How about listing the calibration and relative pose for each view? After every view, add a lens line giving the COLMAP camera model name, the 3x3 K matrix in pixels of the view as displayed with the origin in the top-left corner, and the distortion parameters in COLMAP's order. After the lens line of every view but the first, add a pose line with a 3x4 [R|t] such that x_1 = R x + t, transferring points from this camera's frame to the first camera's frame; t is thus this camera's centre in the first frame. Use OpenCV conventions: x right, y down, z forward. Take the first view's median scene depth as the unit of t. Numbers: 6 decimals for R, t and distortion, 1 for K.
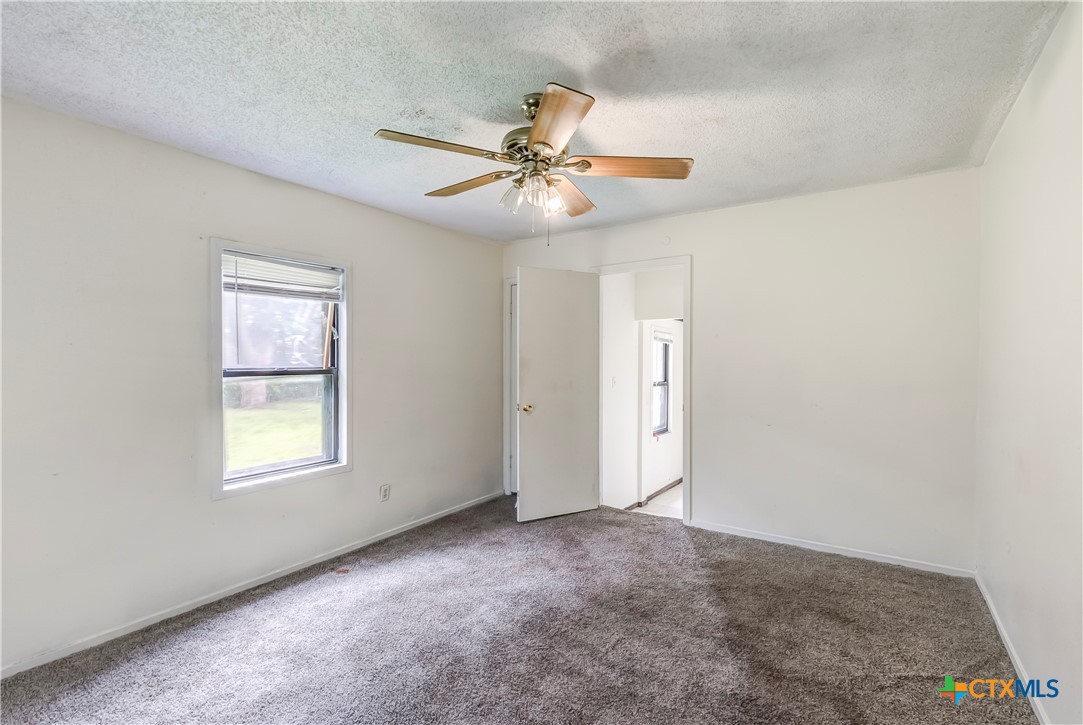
lens RADIAL K [[494.4, 0, 538.4], [0, 494.4, 366.8], [0, 0, 1]] dist [0.003142, -0.001973]
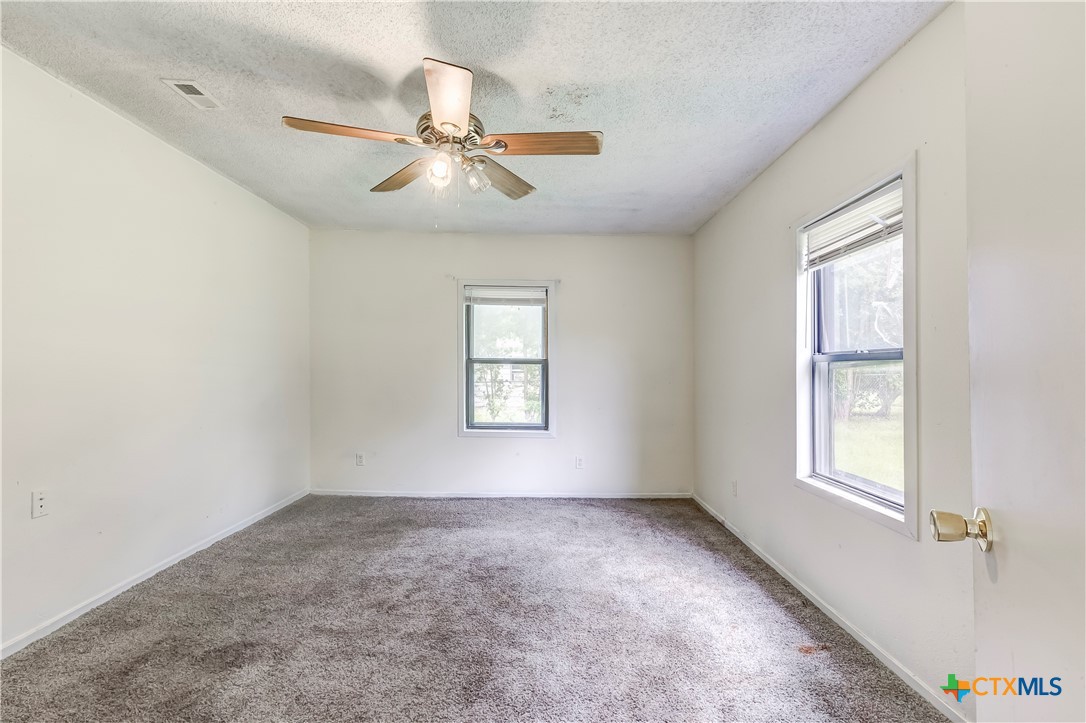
lens RADIAL K [[495.7, 0, 547.7], [0, 495.7, 362.0], [0, 0, 1]] dist [0.003142, -0.001973]
pose [[-0.823343, -0.005432, -0.567519, 0.324503], [-0.005708, 0.999983, -0.001290, 0.027425], [0.567516, 0.002177, -0.823360, 1.554479]]
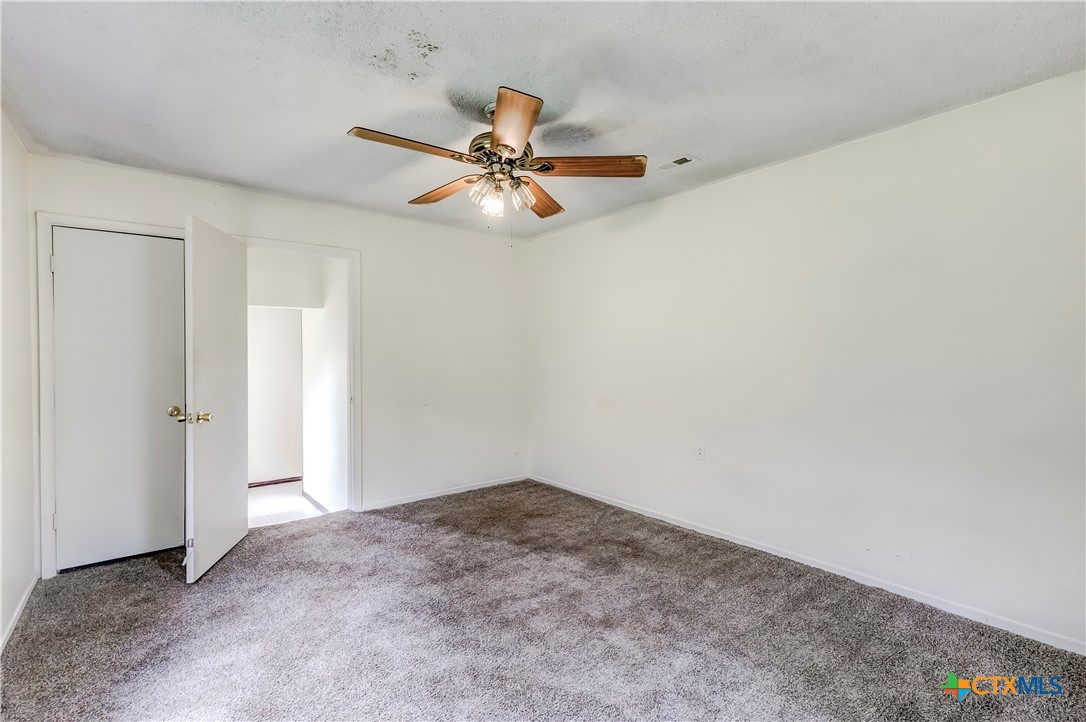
lens RADIAL K [[495.7, 0, 540.6], [0, 495.7, 360.9], [0, 0, 1]] dist [0.003142, -0.001973]
pose [[0.301411, -0.015248, 0.953373, -0.804353], [0.011003, 0.999861, 0.012512, -0.001015], [-0.953431, 0.006719, 0.301537, 0.471250]]
